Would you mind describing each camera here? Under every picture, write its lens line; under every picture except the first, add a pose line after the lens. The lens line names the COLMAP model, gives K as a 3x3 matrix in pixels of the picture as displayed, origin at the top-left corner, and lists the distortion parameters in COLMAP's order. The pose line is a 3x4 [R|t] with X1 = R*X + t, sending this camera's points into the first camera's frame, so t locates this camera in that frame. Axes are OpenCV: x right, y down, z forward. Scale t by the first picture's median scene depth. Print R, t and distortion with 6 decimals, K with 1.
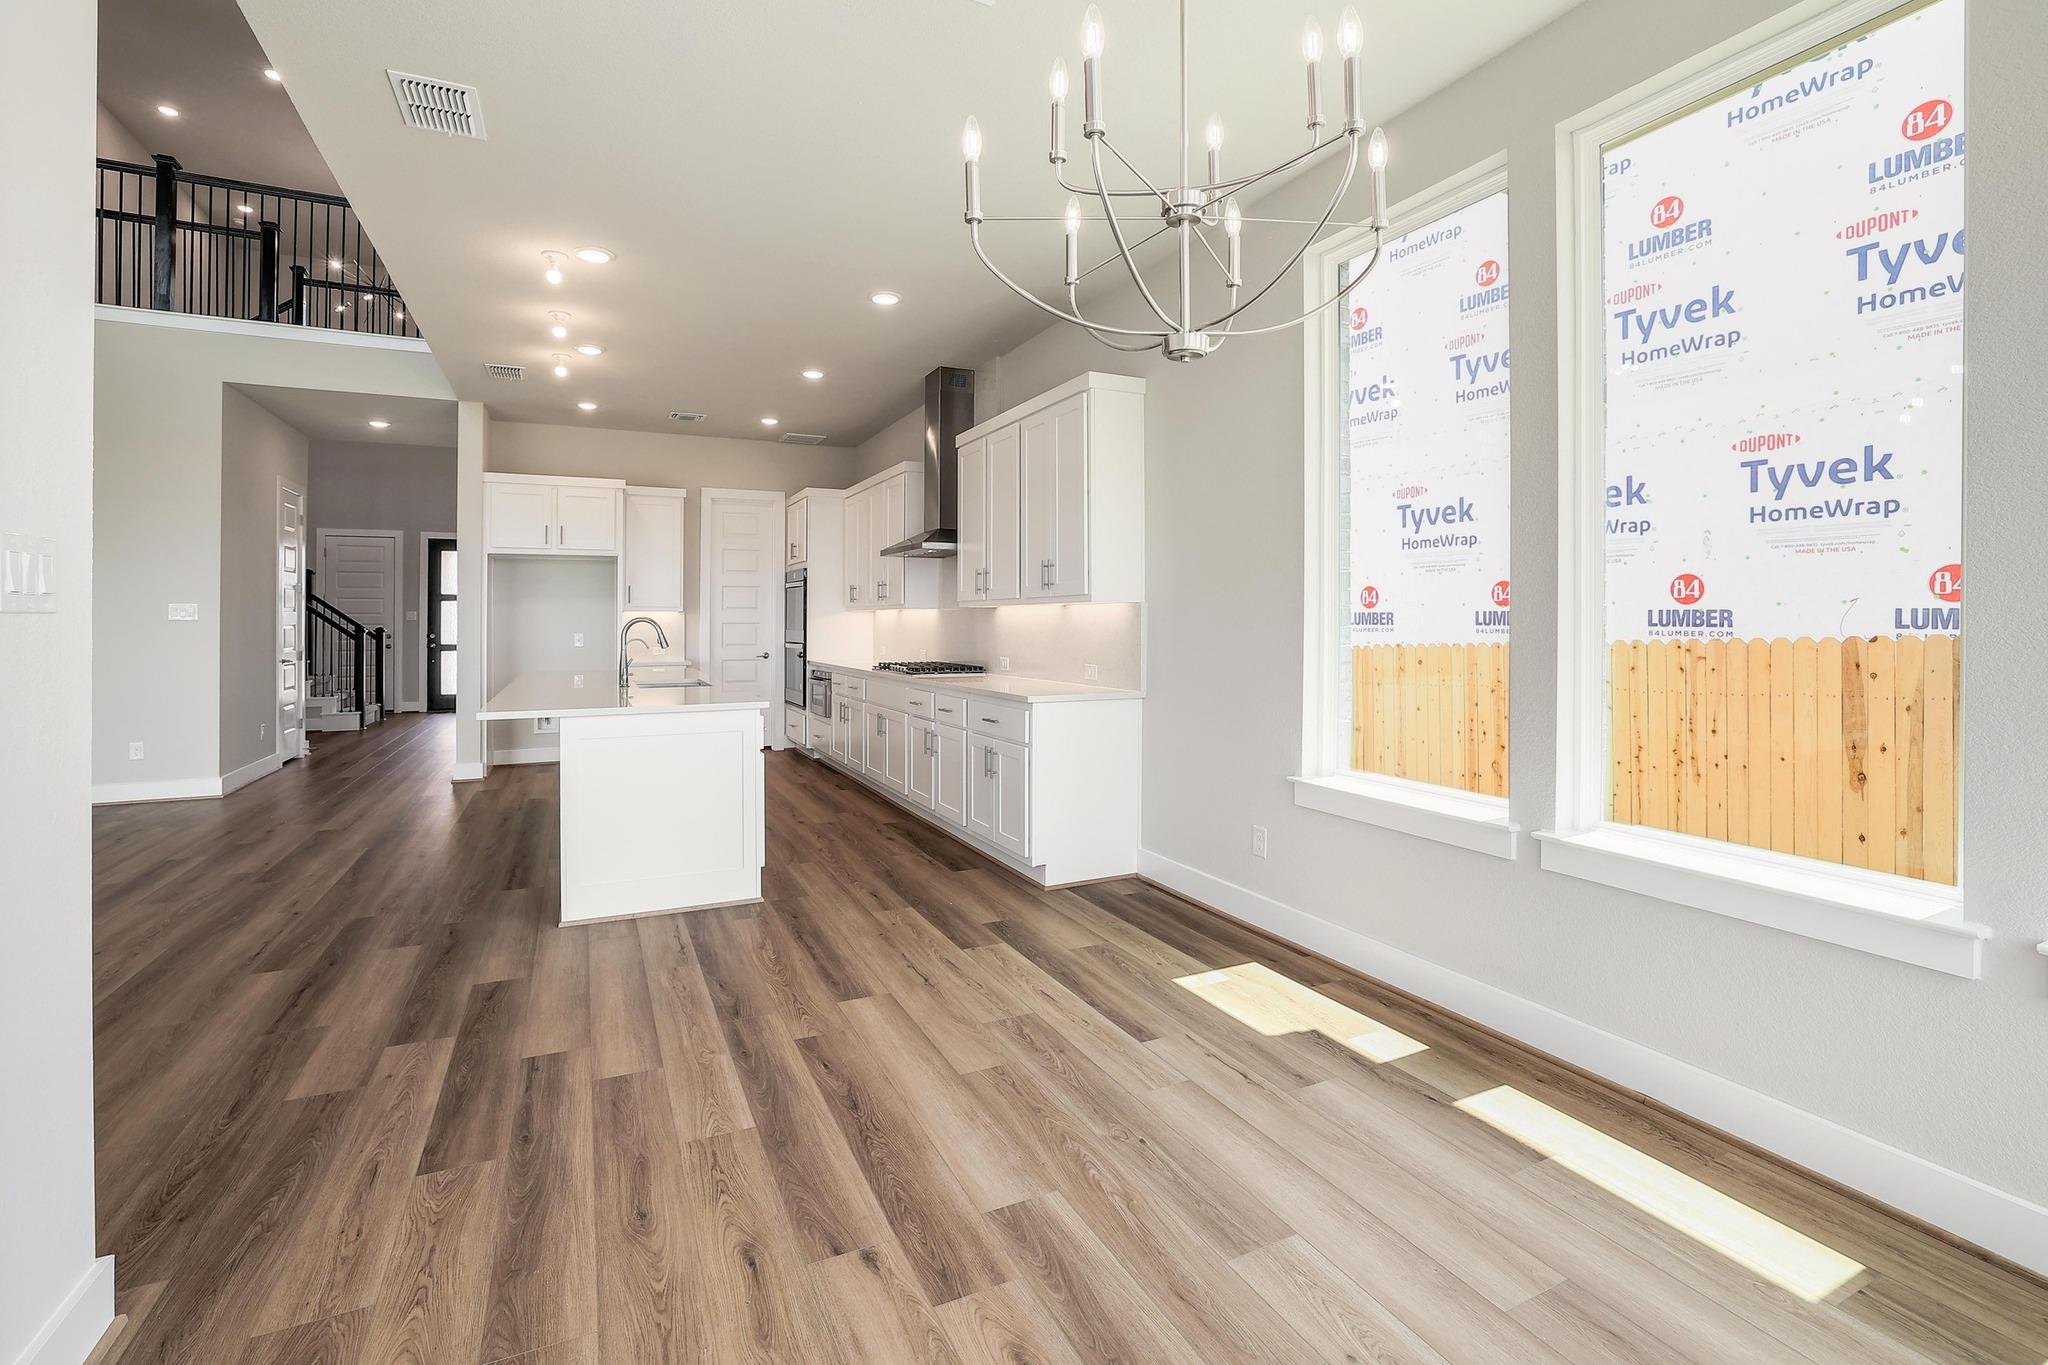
lens RADIAL K [[906.8, 0, 1021.1], [0, 906.8, 613.7], [0, 0, 1]] dist [-0.052204, 0.018312]
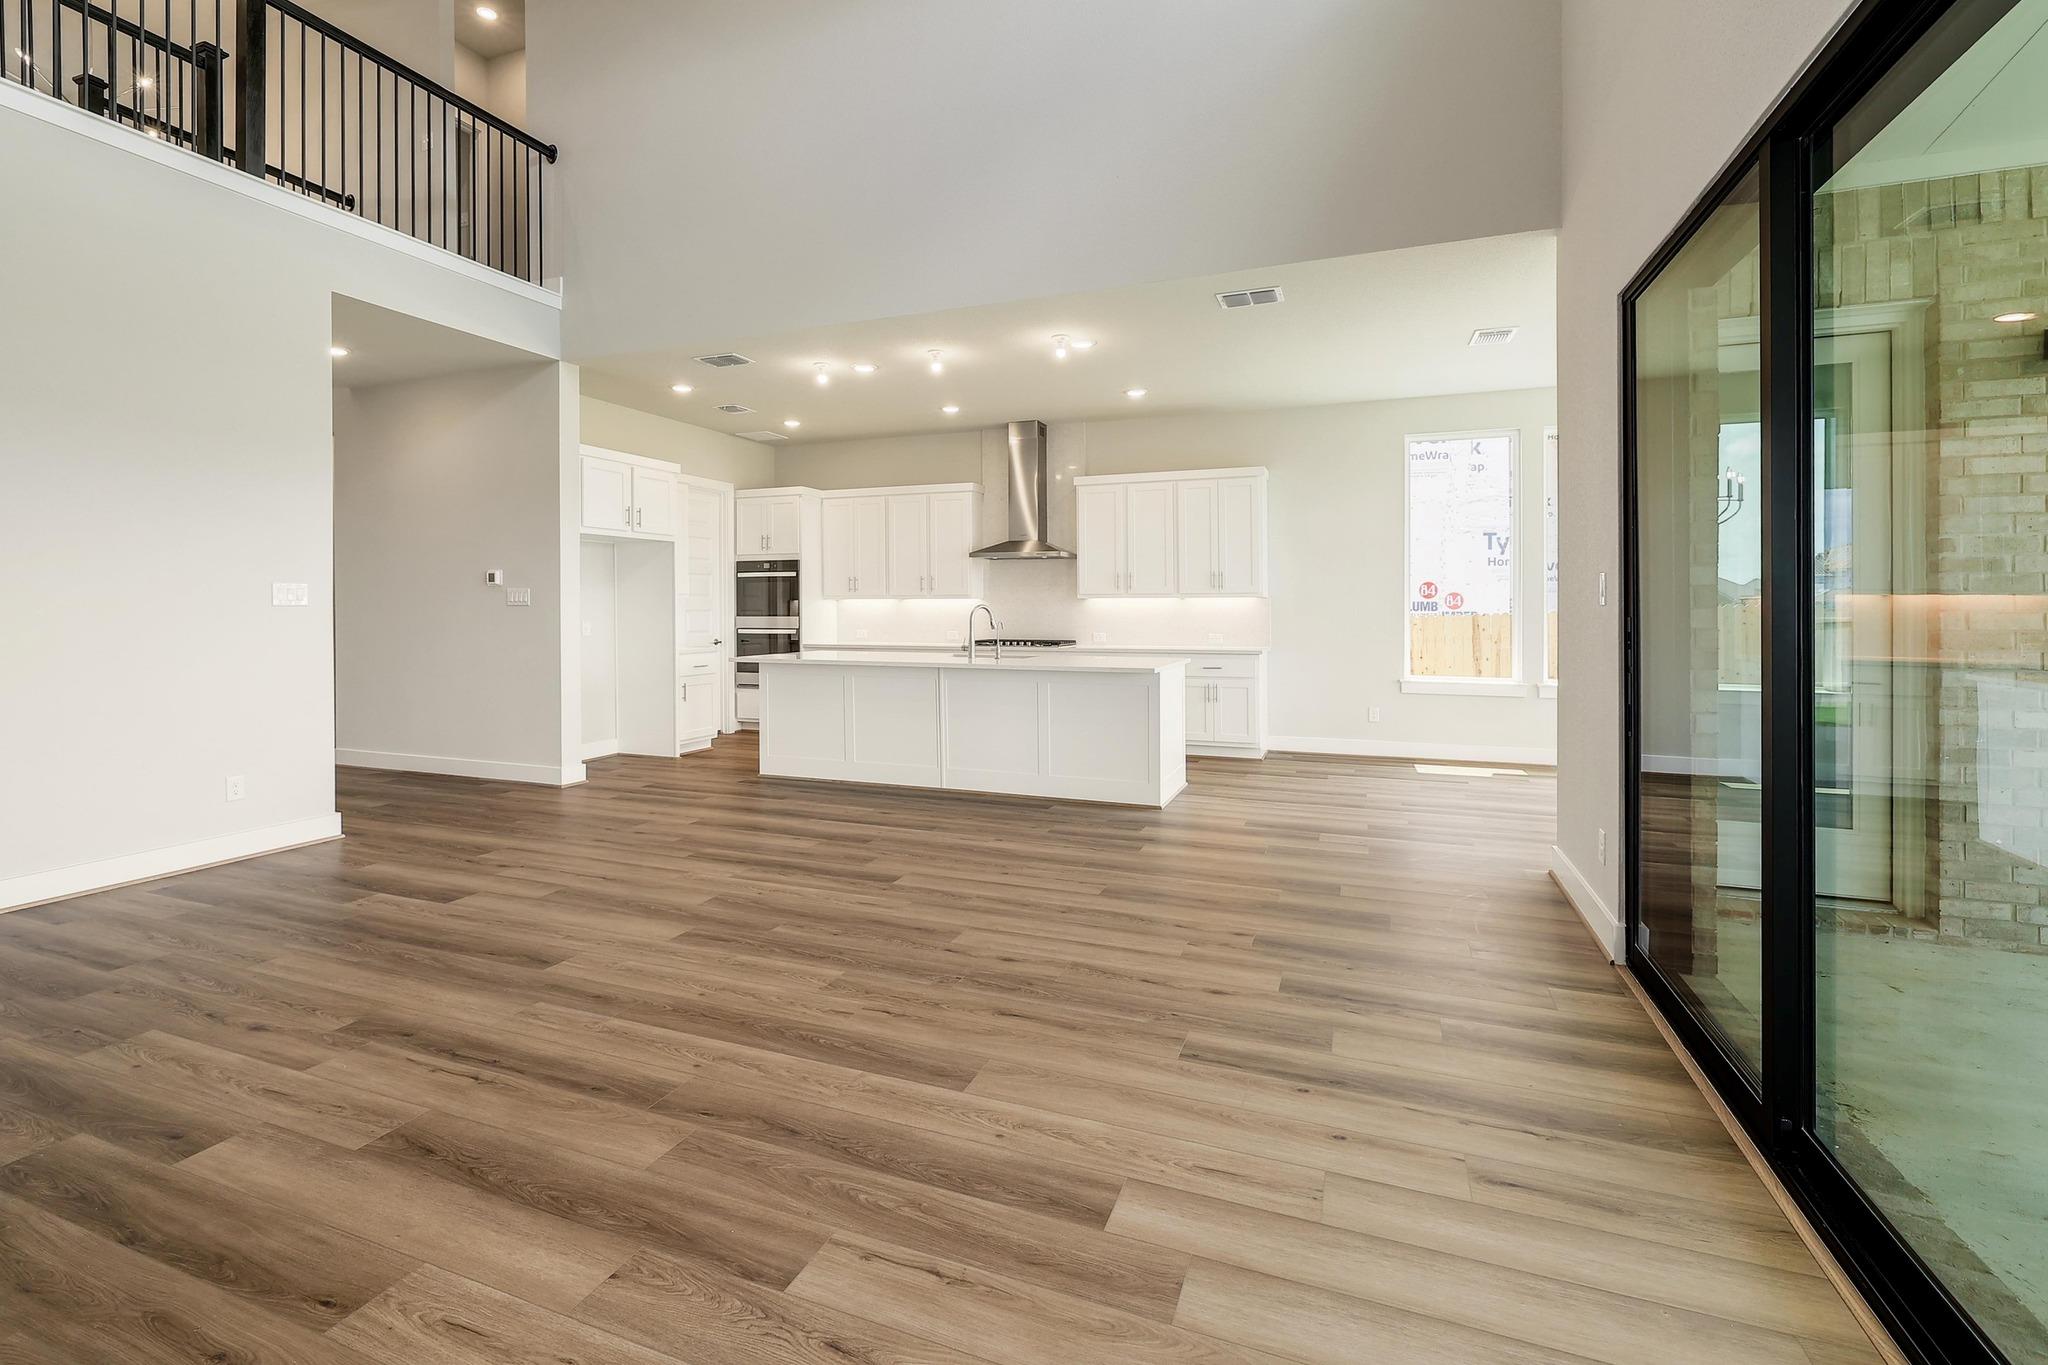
lens RADIAL K [[908.4, 0, 1018.1], [0, 908.4, 611.8], [0, 0, 1]] dist [-0.001168, 0.000627]
pose [[0.730501, -0.001913, 0.682909, -1.781487], [-0.003034, 0.999977, 0.006047, 0.007791], [-0.682905, -0.006489, 0.730478, 0.041470]]
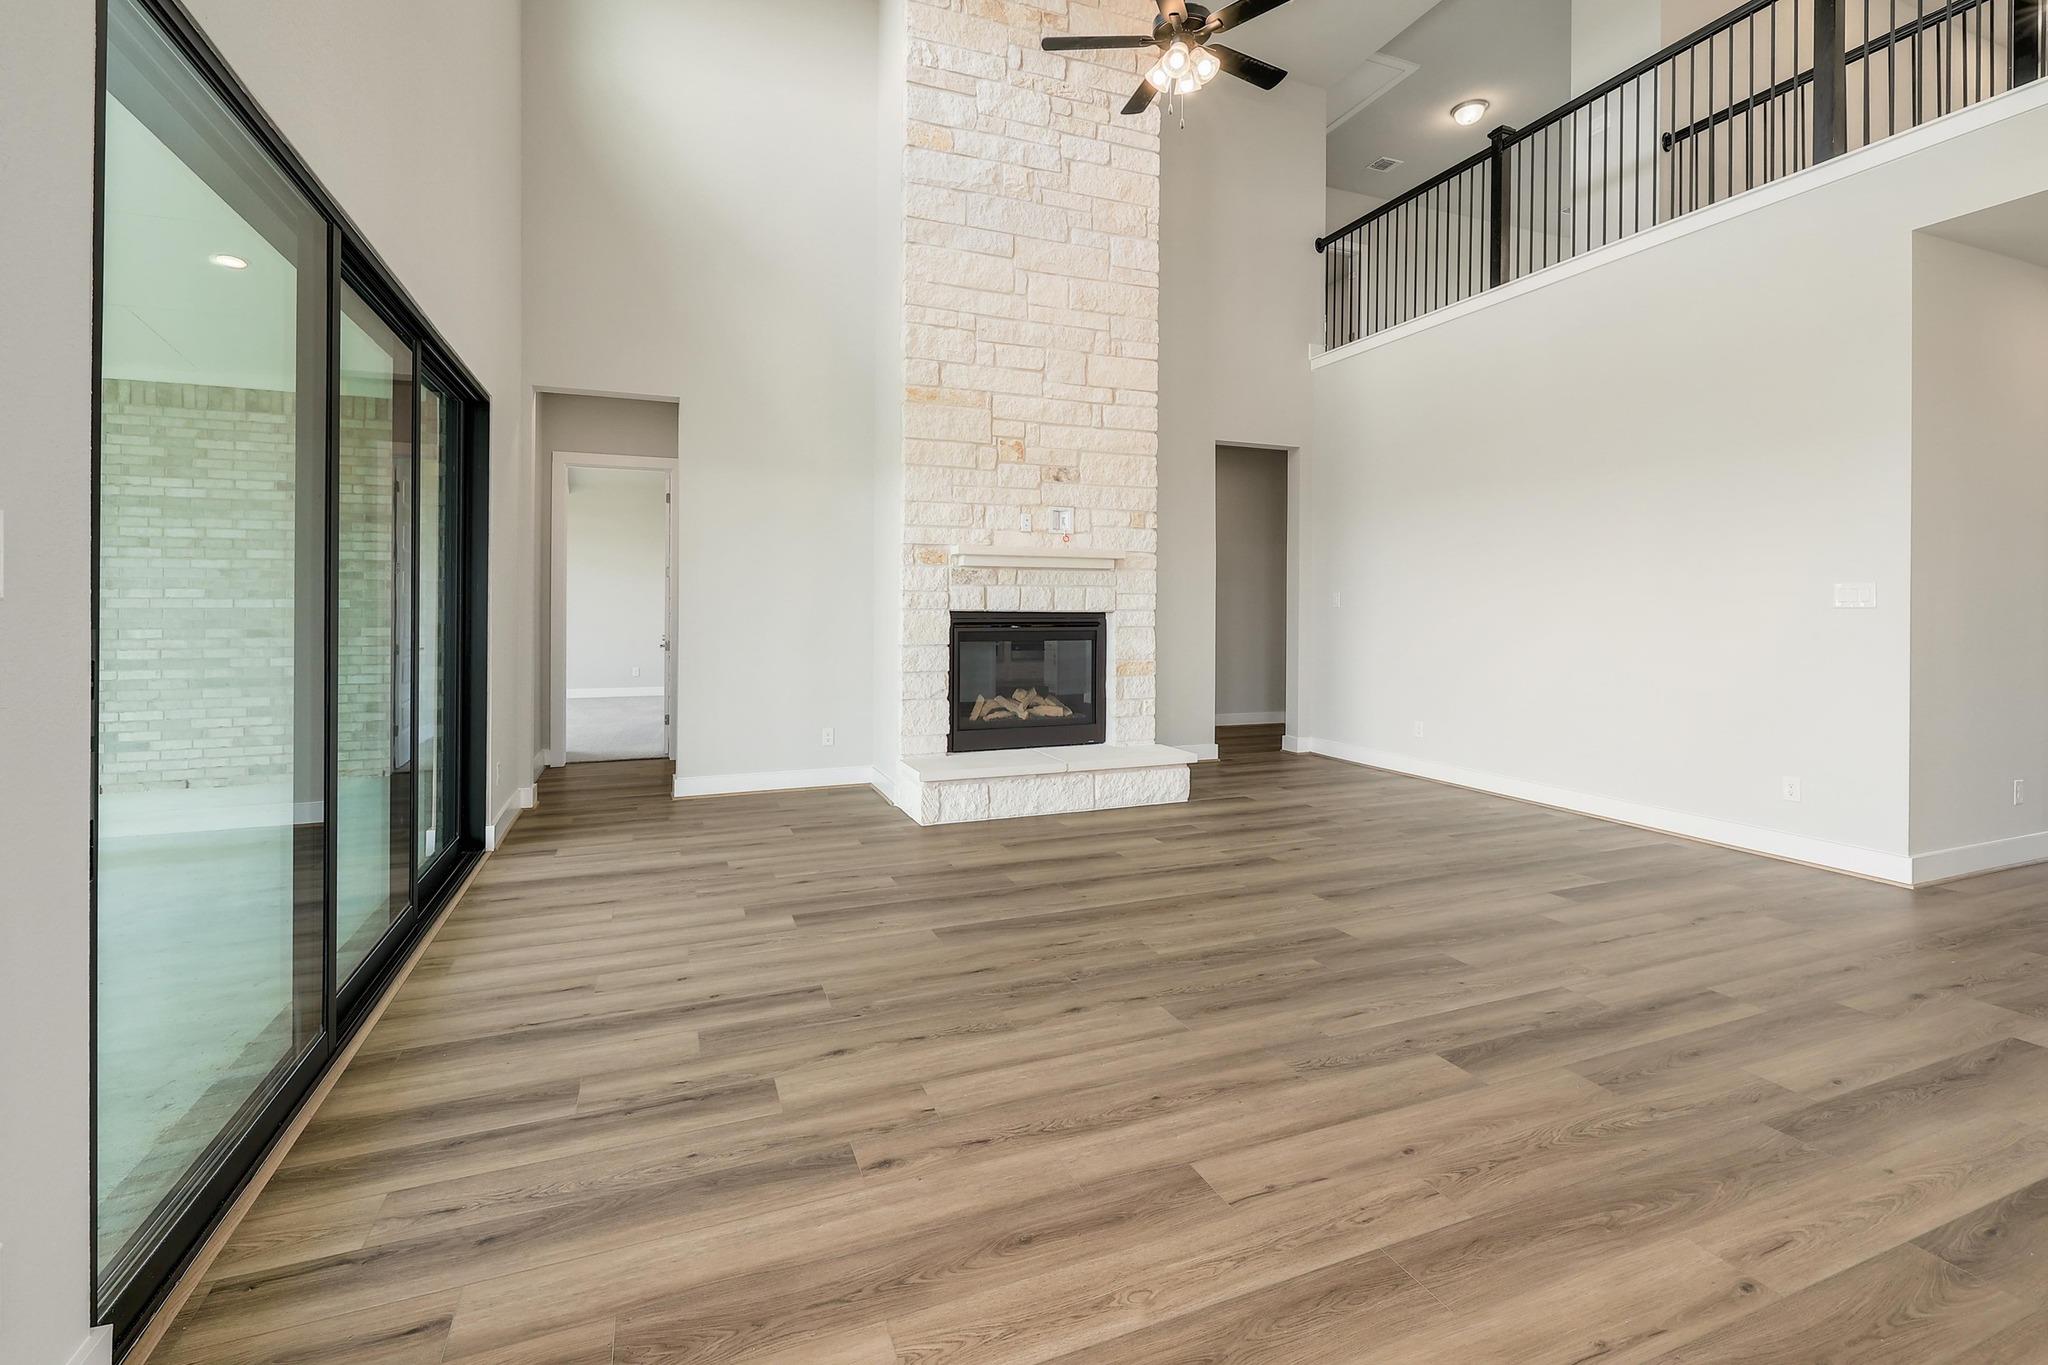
lens RADIAL K [[908.4, 0, 1018.1], [0, 908.4, 611.8], [0, 0, 1]] dist [-0.001168, 0.000627]
pose [[-0.074143, 0.003600, -0.997241, -0.377074], [0.001913, 0.999992, 0.003467, 0.009227], [0.997246, -0.001651, -0.074149, 0.717744]]
